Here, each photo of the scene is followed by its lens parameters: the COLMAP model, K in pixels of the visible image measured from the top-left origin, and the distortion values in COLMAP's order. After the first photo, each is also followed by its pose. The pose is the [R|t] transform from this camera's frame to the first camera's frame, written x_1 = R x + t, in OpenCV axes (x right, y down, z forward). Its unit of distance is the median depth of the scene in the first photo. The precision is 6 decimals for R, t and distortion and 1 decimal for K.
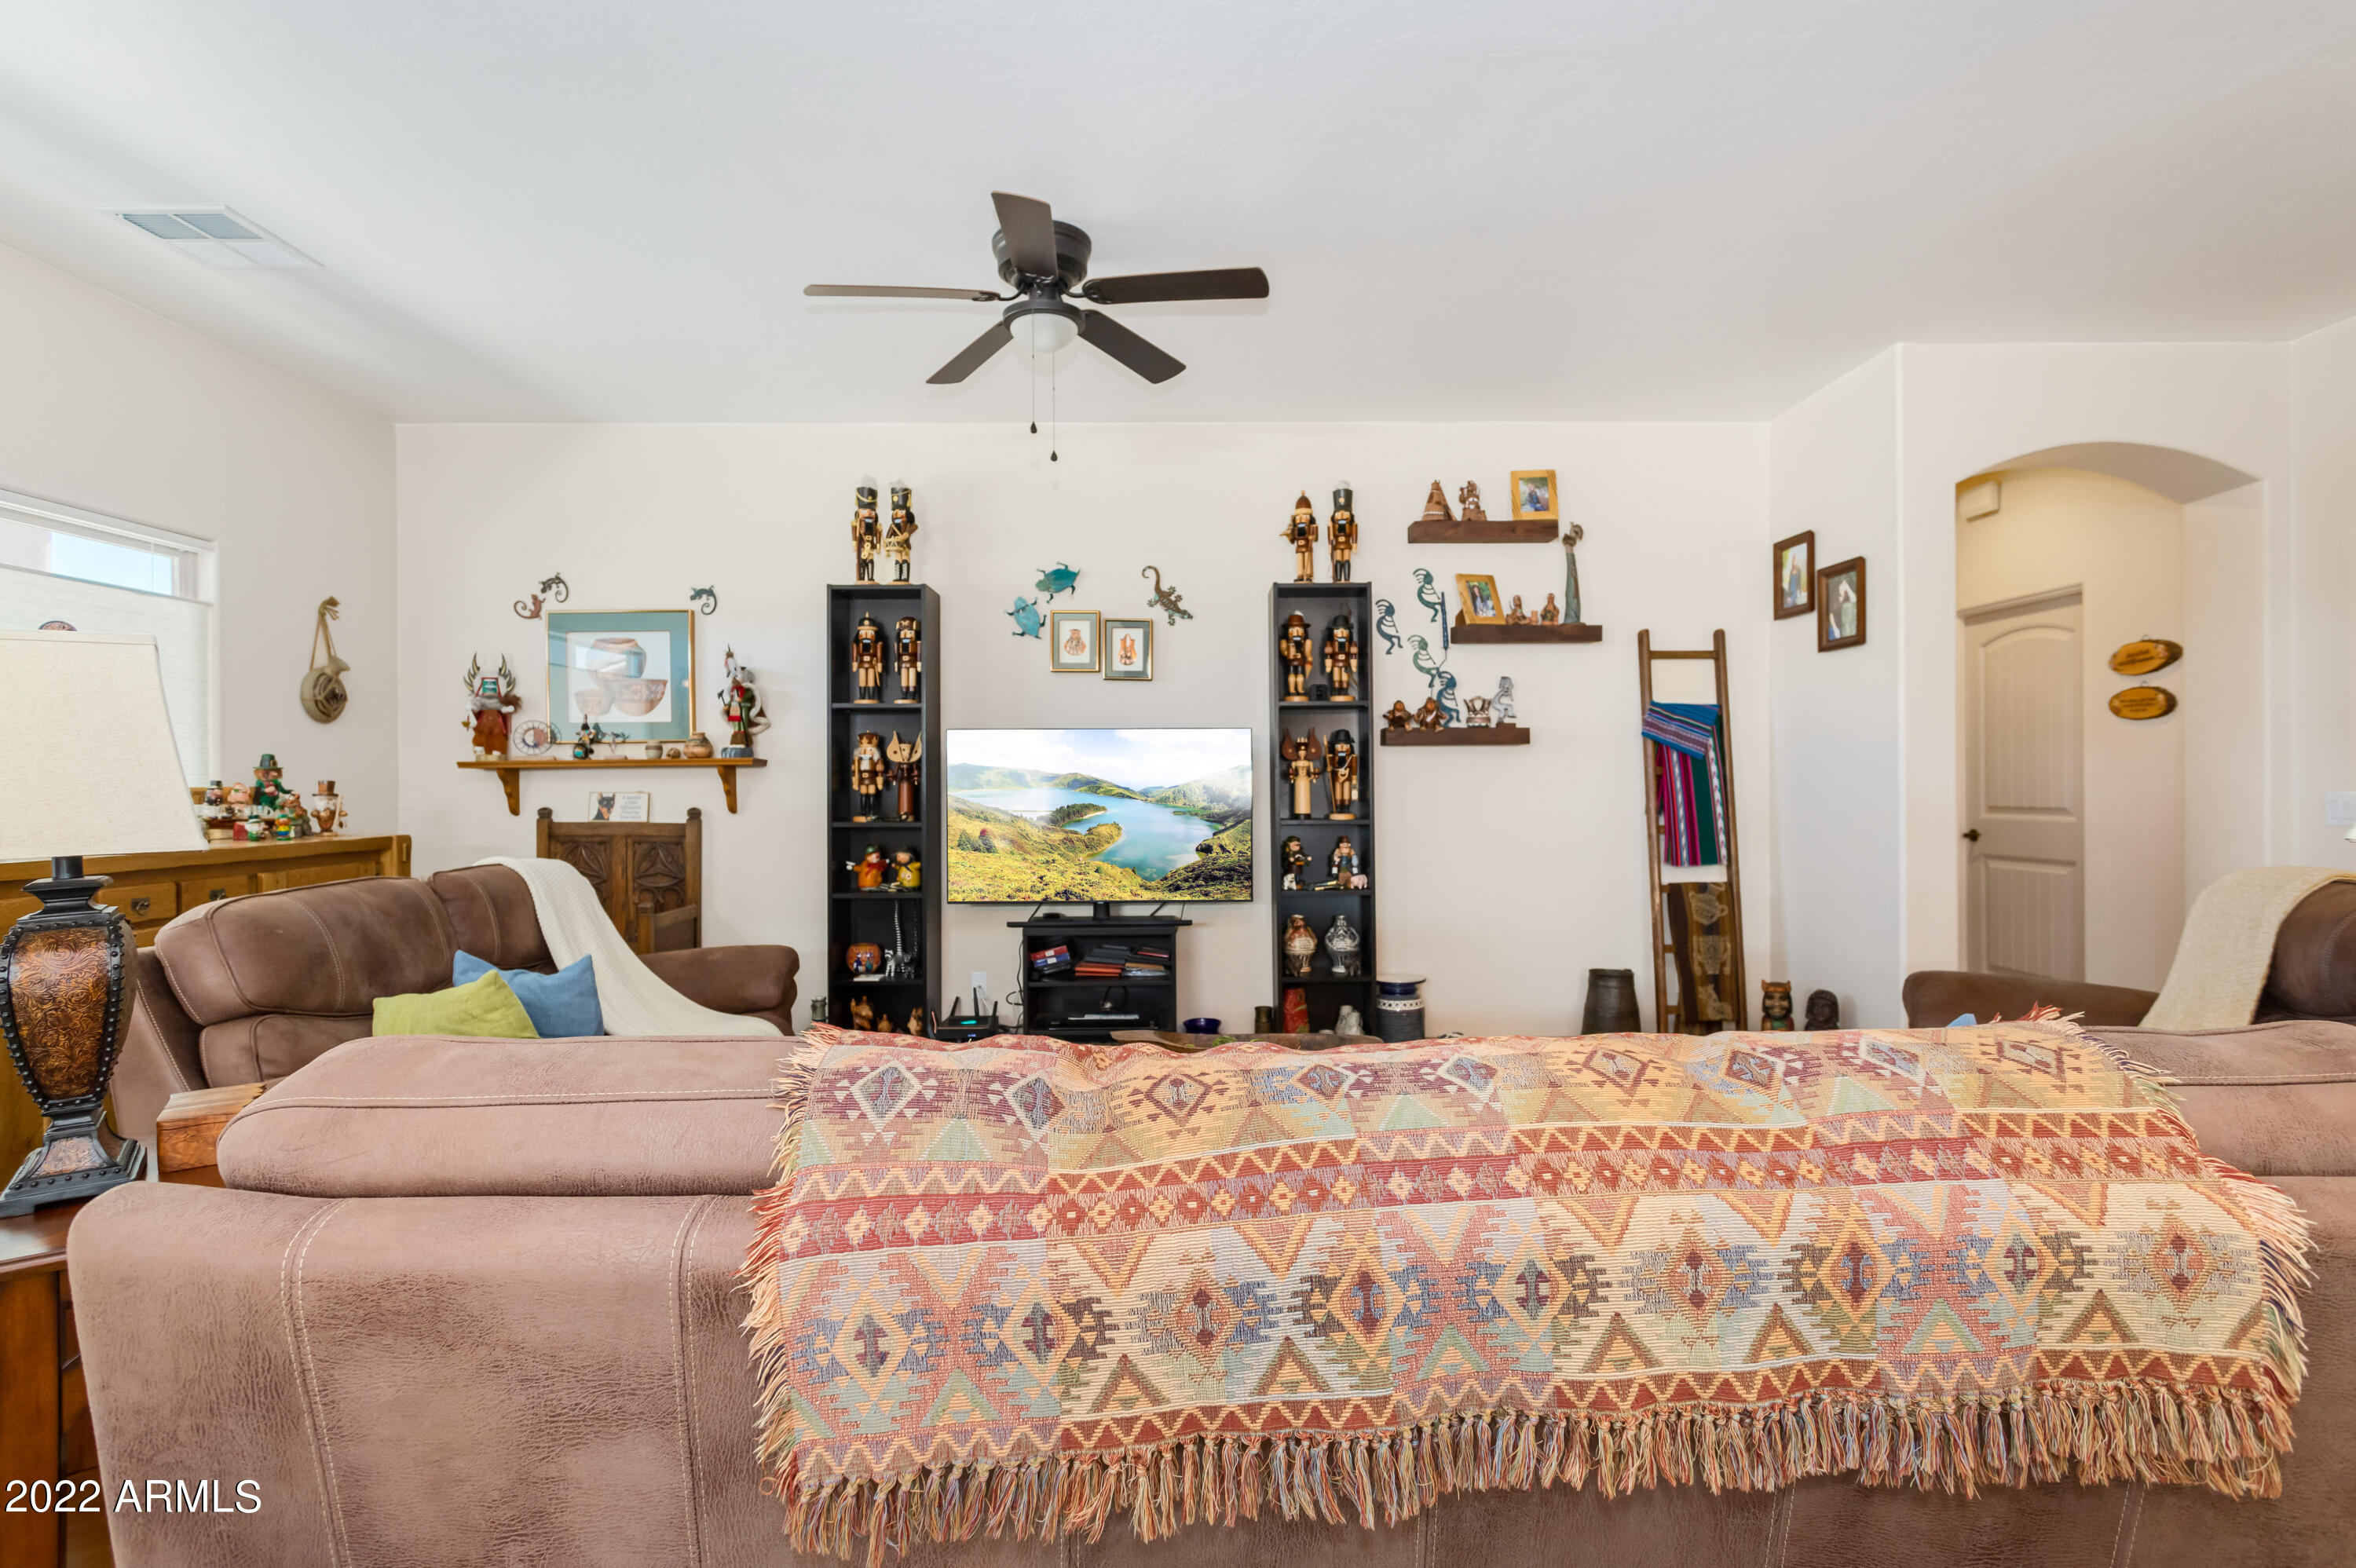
lens RADIAL K [[1129.6, 0, 1191.3], [0, 1129.6, 773.3], [0, 0, 1]] dist [-0.000256, 0.006462]
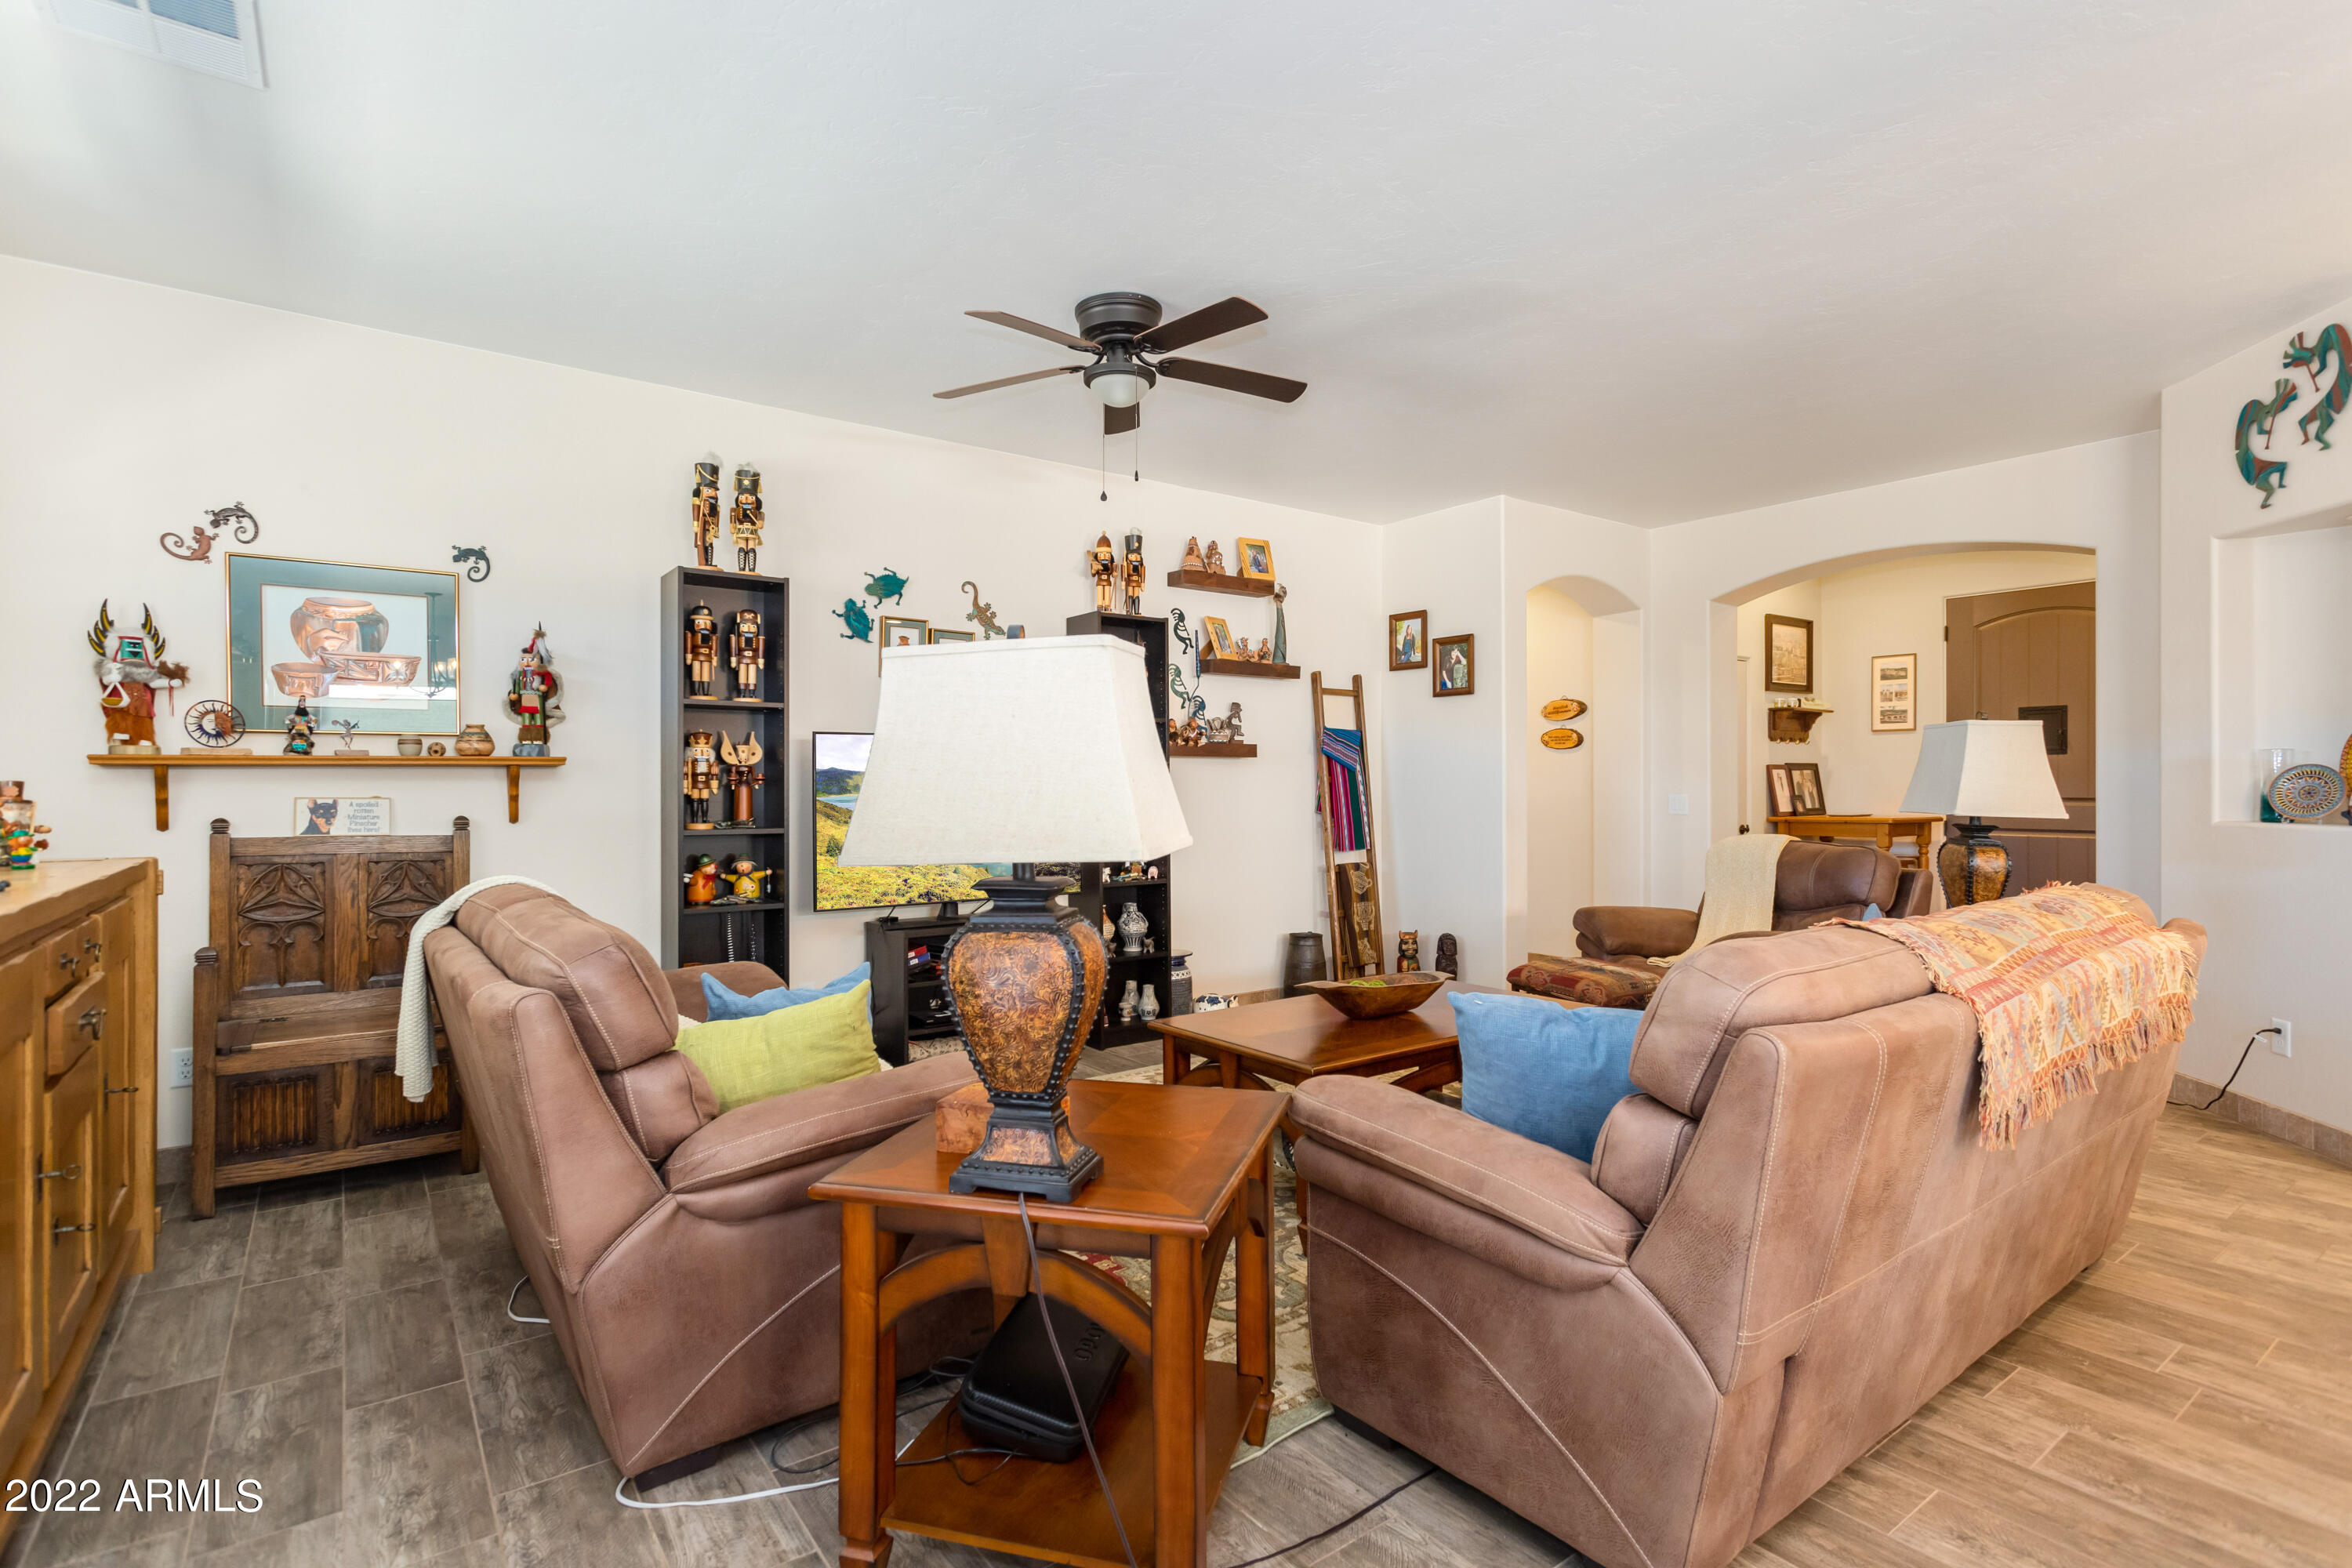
lens RADIAL K [[1127.8, 0, 1189.3], [0, 1127.8, 773.4], [0, 0, 1]] dist [-0.000256, 0.006462]
pose [[0.809776, 0.010213, 0.586650, -0.495797], [-0.006893, 0.999945, -0.007894, 0.002125], [-0.586698, 0.002348, 0.809802, 0.030403]]
